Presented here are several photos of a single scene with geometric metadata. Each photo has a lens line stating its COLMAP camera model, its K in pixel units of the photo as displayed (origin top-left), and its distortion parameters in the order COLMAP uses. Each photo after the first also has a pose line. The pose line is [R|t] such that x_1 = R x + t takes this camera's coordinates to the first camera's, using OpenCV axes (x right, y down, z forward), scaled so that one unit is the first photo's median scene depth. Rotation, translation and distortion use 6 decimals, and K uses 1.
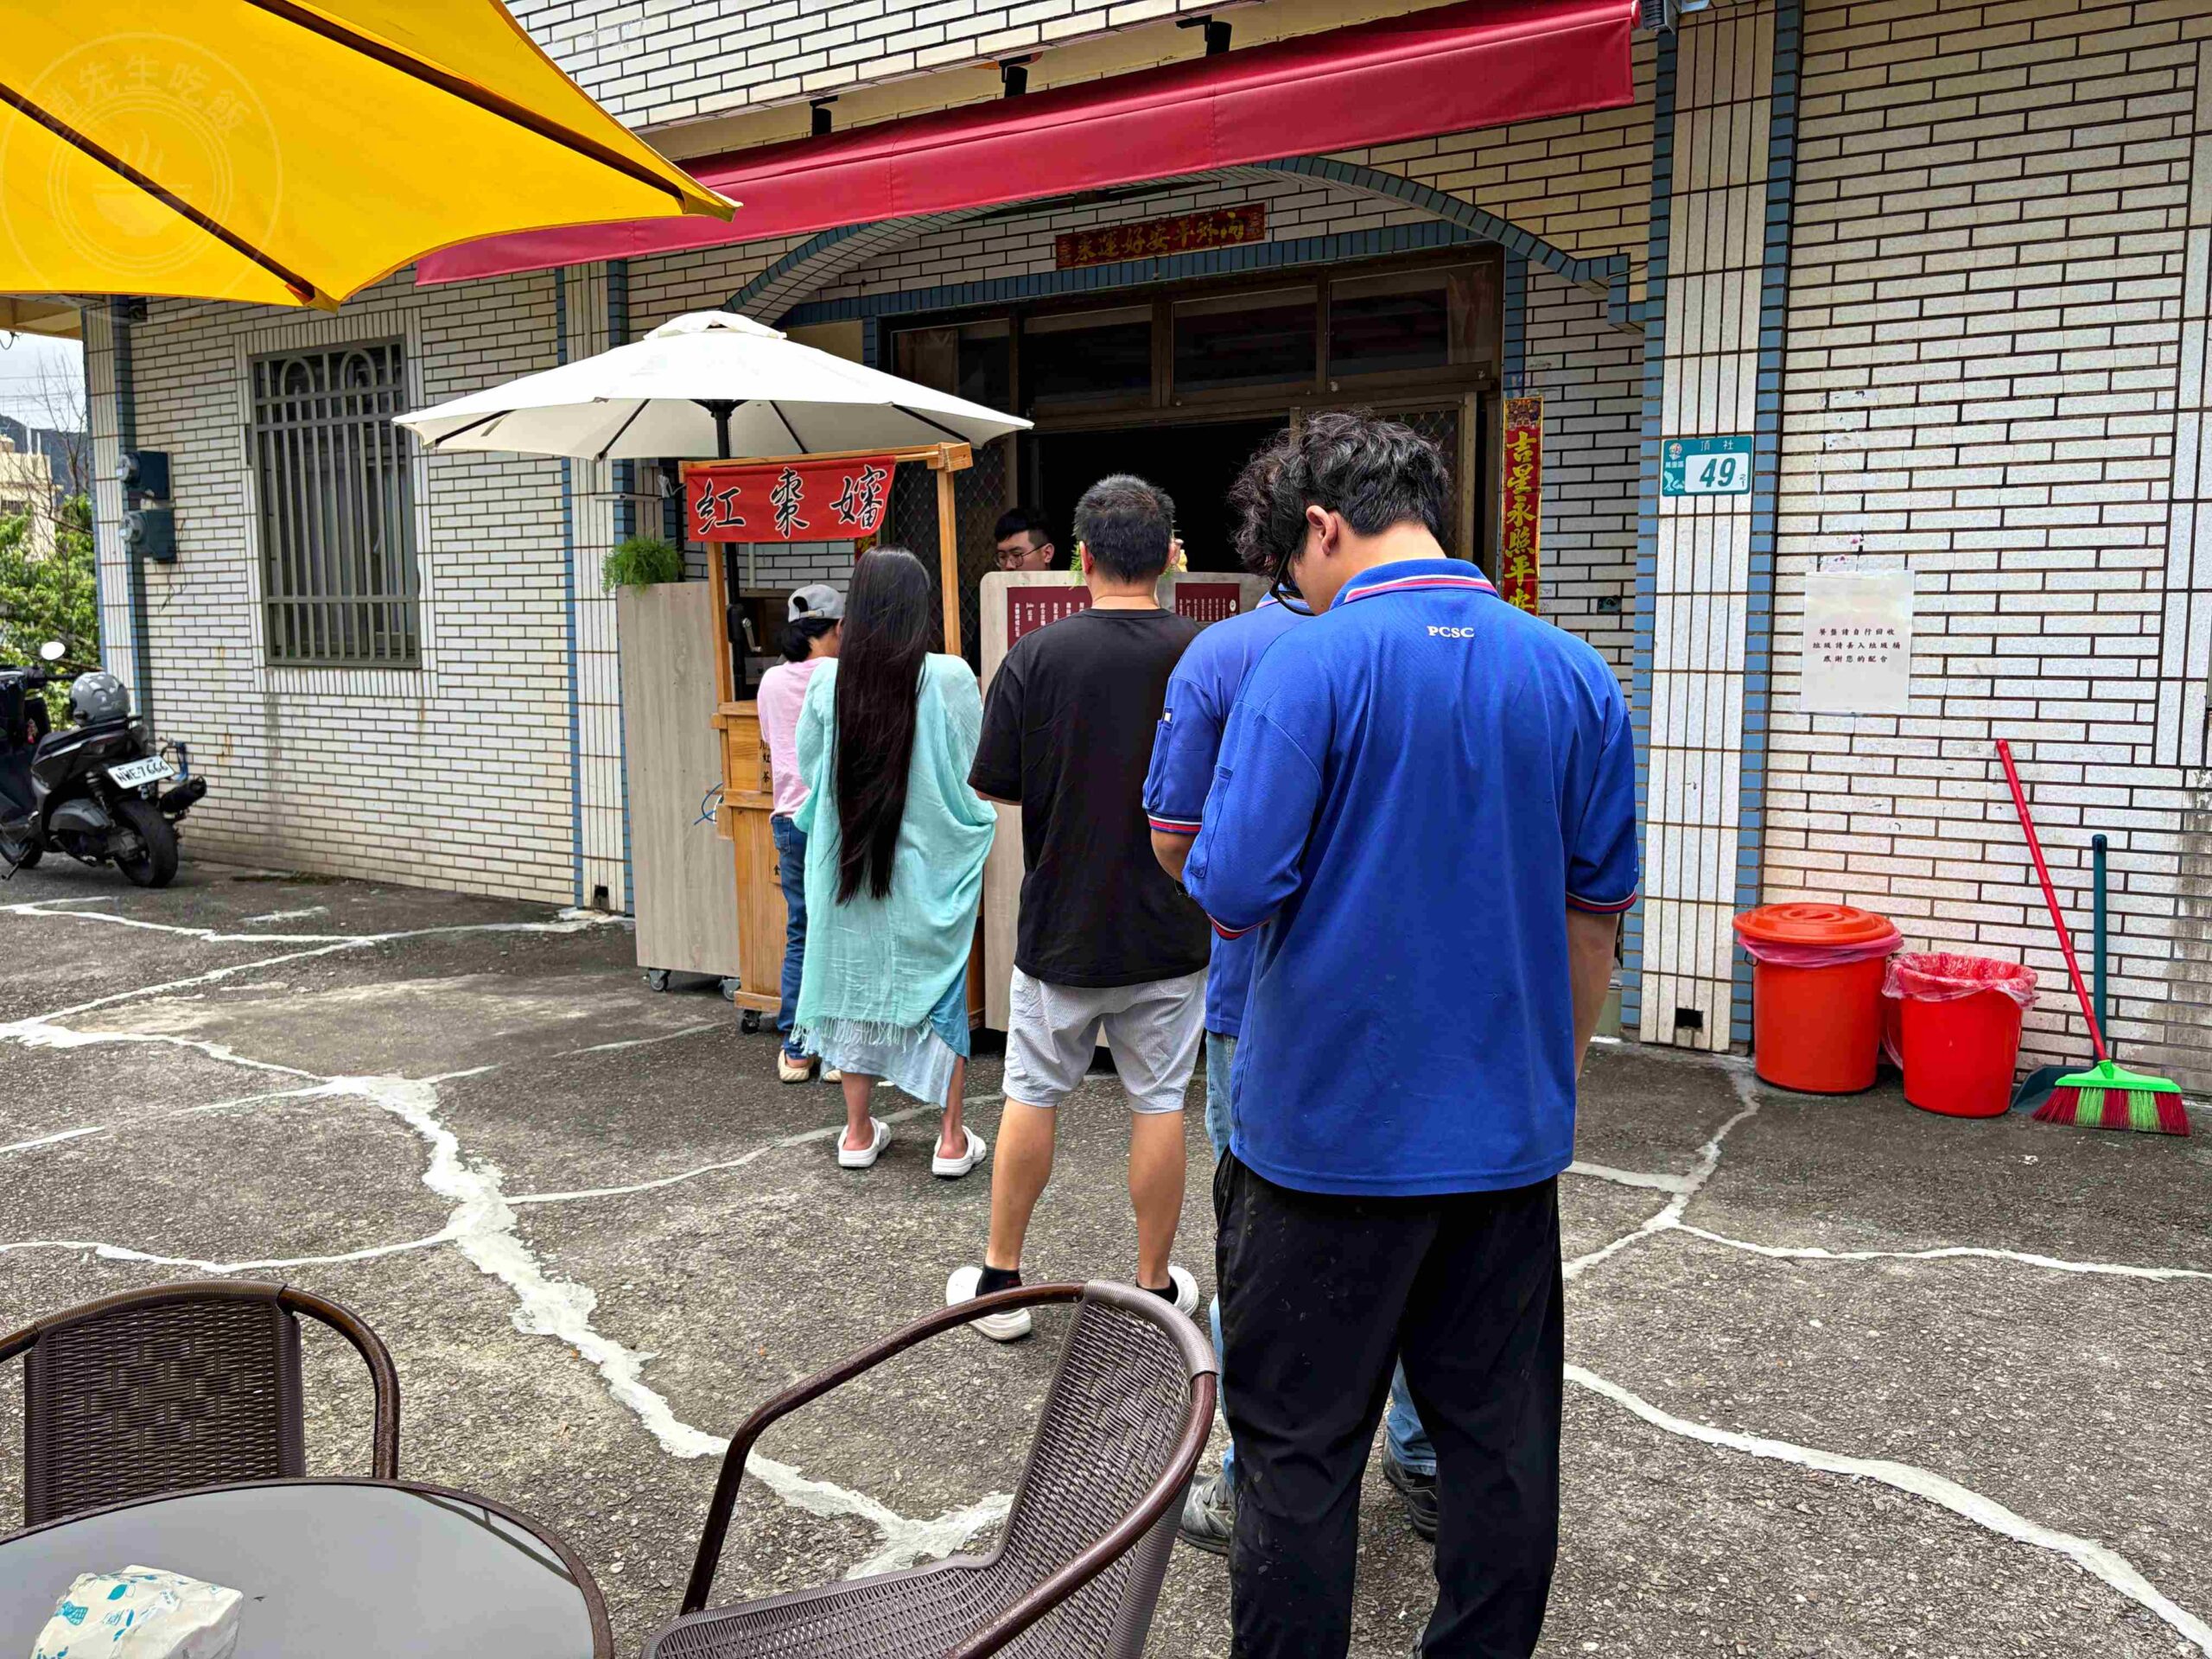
lens RADIAL K [[1702.7, 0, 1120.1], [0, 1702.7, 808.0], [0, 0, 1]] dist [0.023219, 0.003097]
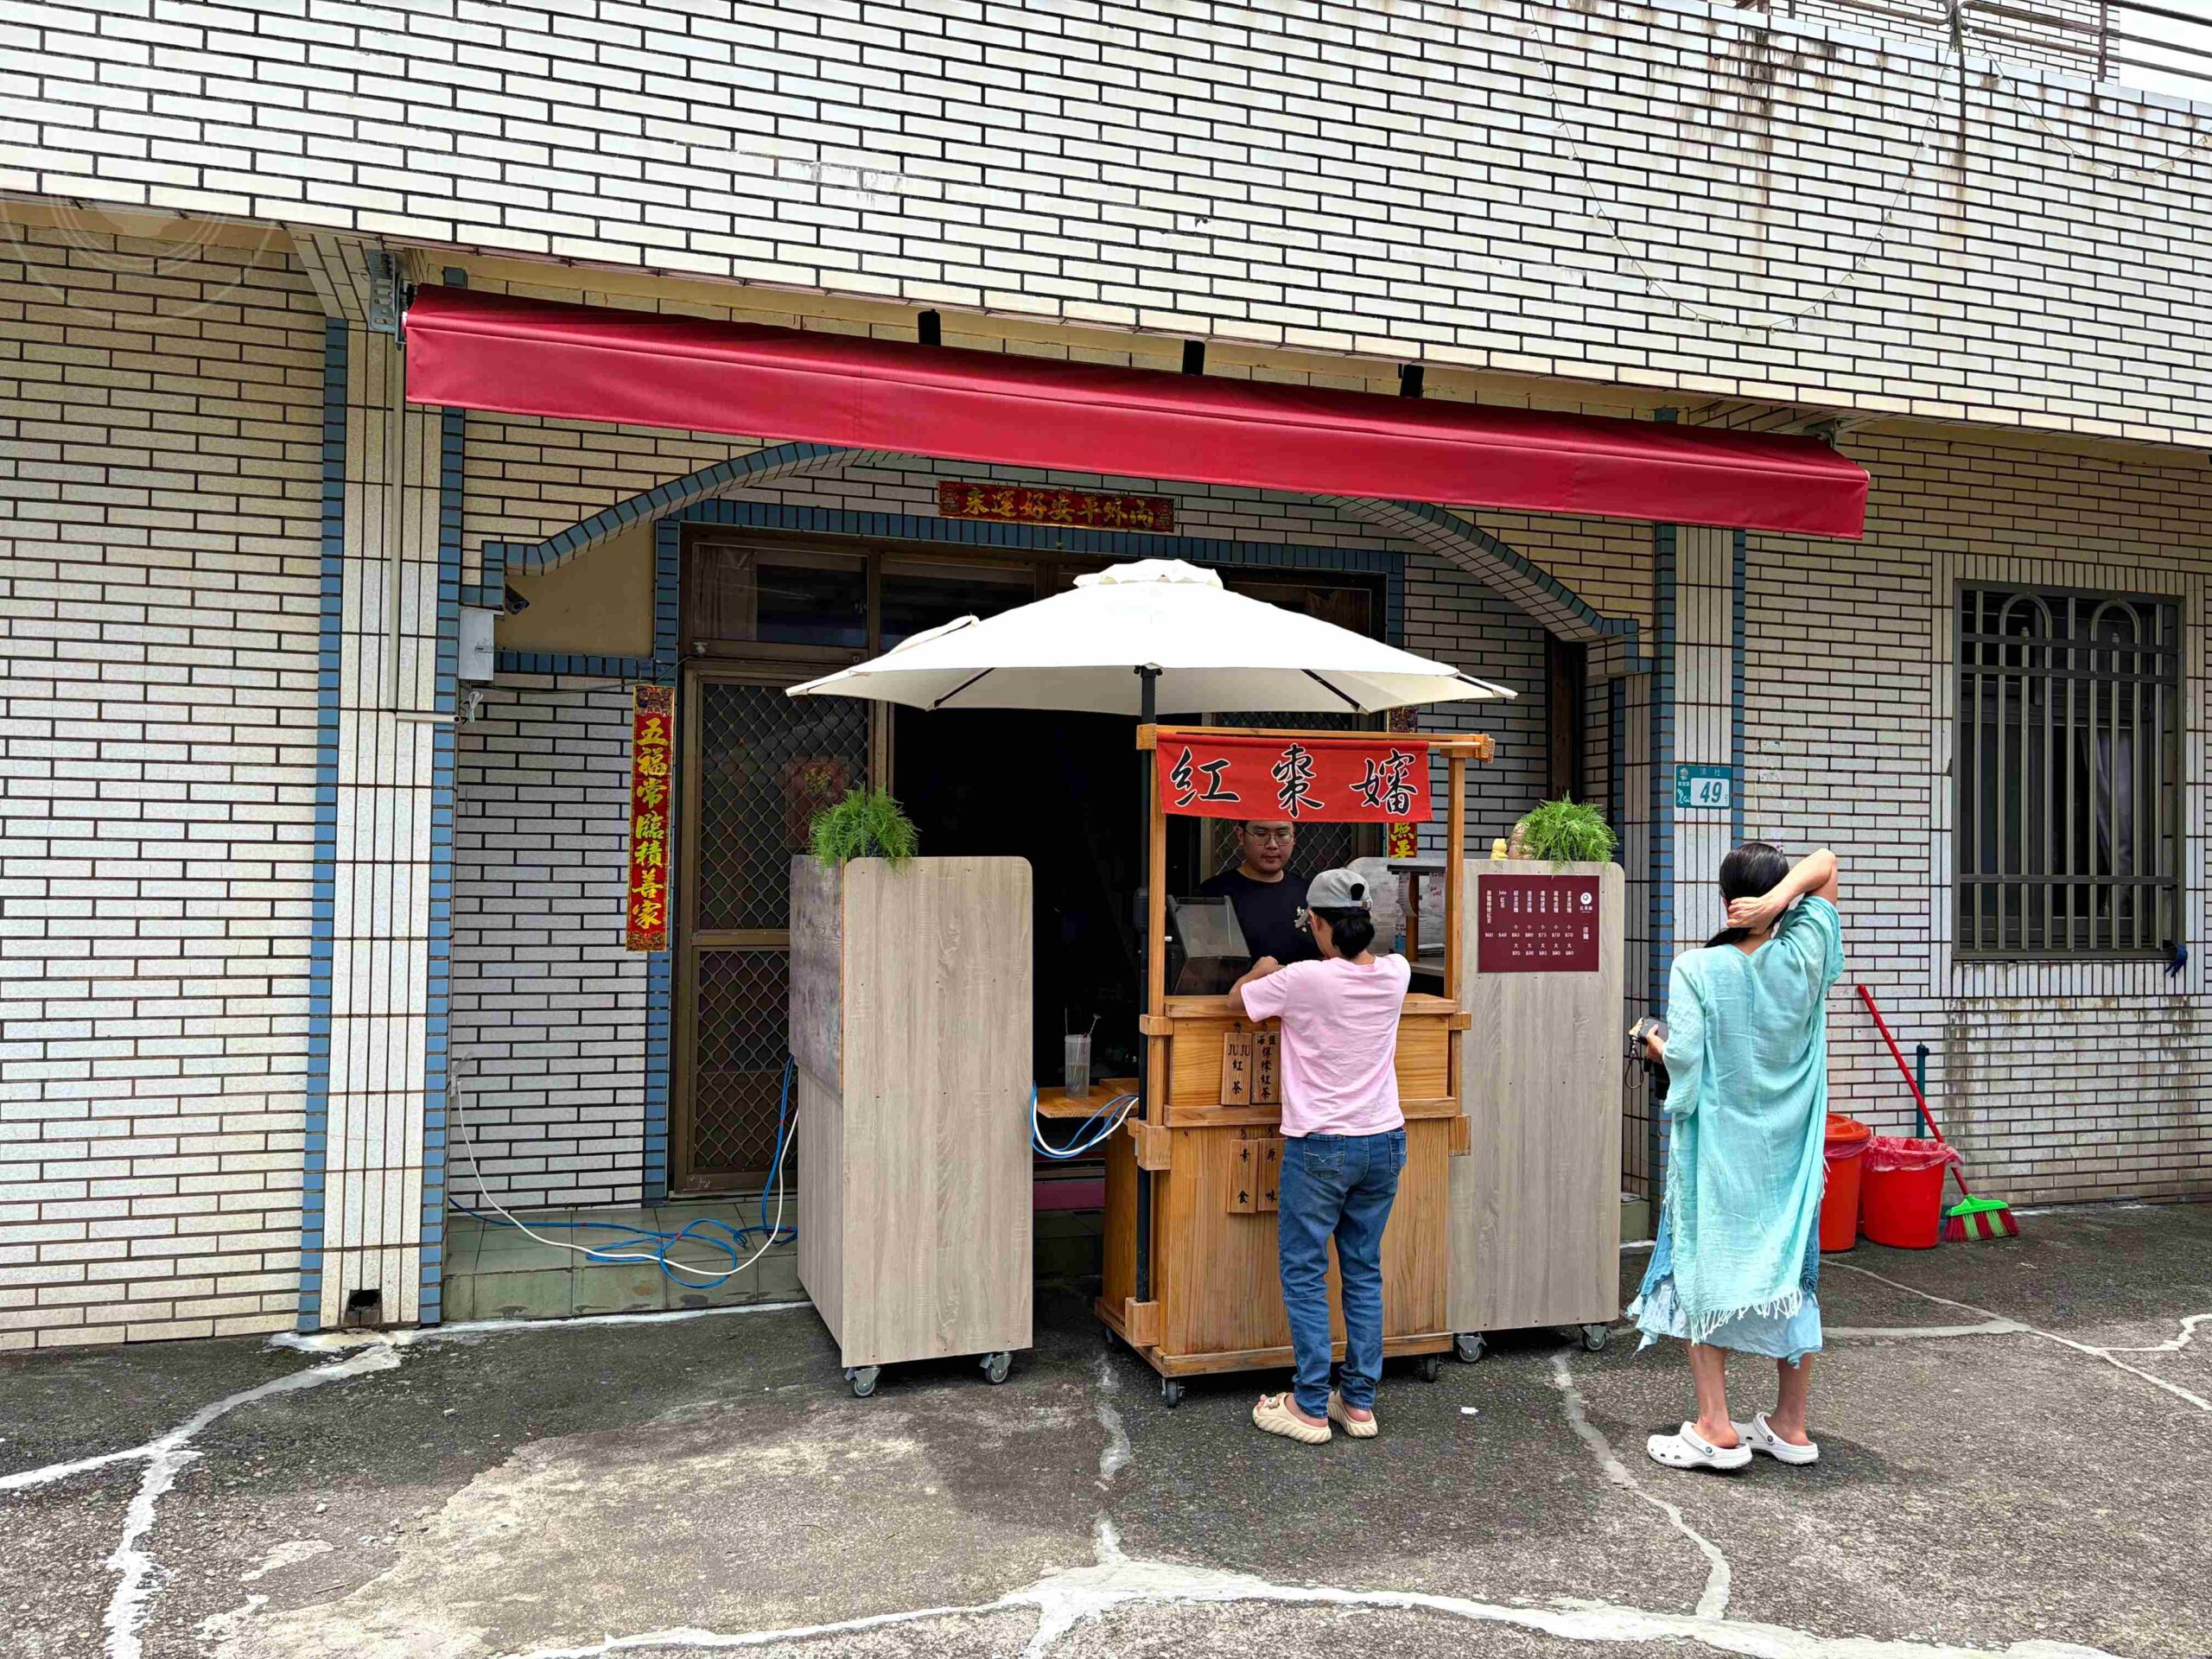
lens RADIAL K [[1670.1, 0, 1106.2], [0, 1670.1, 841.8], [0, 0, 1]] dist [0.079917, -0.099469]
pose [[0.647156, 0.020703, 0.762076, -0.964336], [0.069915, 0.993807, -0.086371, -0.078259], [-0.759145, 0.109176, 0.641701, 0.525575]]
